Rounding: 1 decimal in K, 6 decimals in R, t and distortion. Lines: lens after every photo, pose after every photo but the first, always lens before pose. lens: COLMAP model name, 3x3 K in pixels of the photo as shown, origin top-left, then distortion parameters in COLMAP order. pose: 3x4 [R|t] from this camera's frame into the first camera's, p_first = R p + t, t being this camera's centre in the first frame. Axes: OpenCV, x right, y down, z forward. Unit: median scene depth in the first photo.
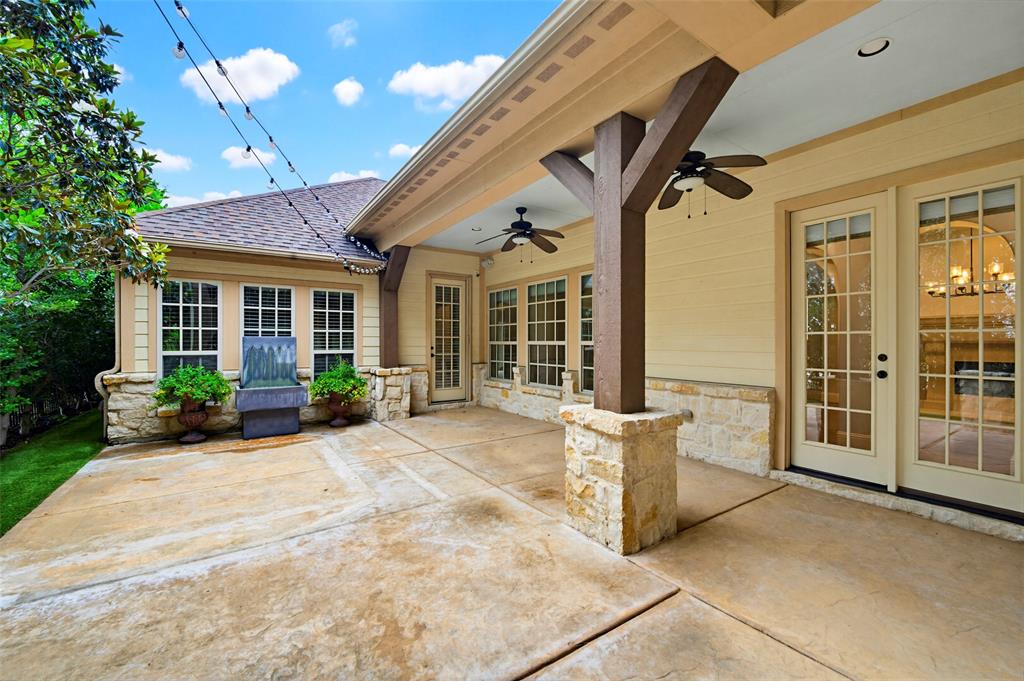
lens RADIAL K [[413.5, 0, 511.6], [0, 413.5, 341.9], [0, 0, 1]] dist [-0.002322, -0.005234]
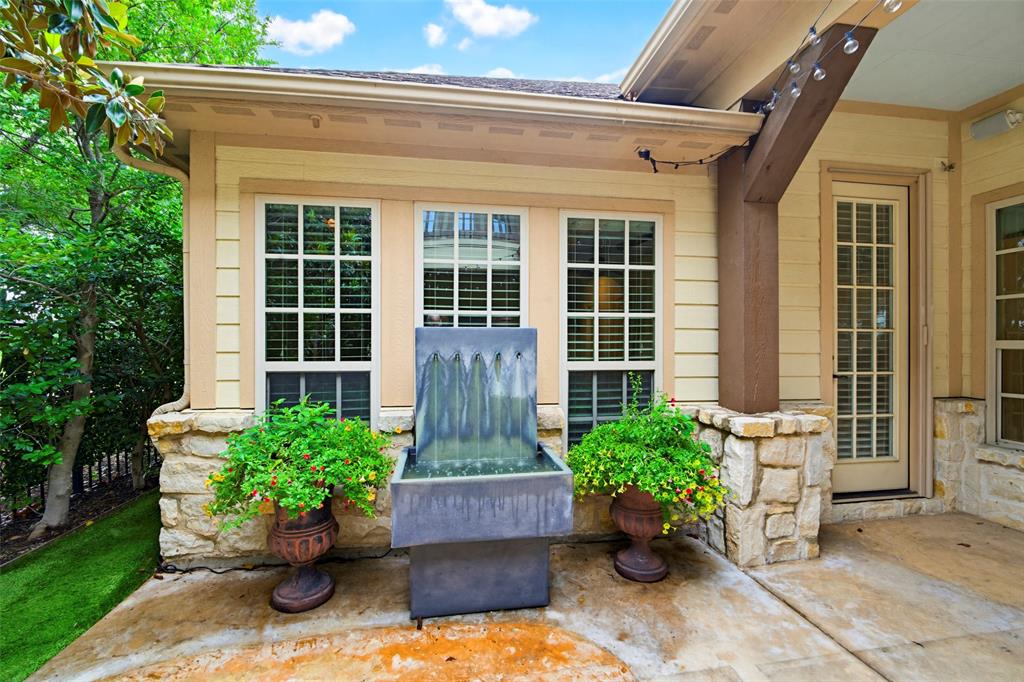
lens RADIAL K [[413.5, 0, 511.6], [0, 413.5, 342.4], [0, 0, 1]] dist [-0.002322, -0.005234]
pose [[0.905424, -0.000302, -0.424507, -0.385608], [-0.001421, 0.999992, -0.003743, 0.002417], [0.424505, 0.003993, 0.905417, 0.654869]]
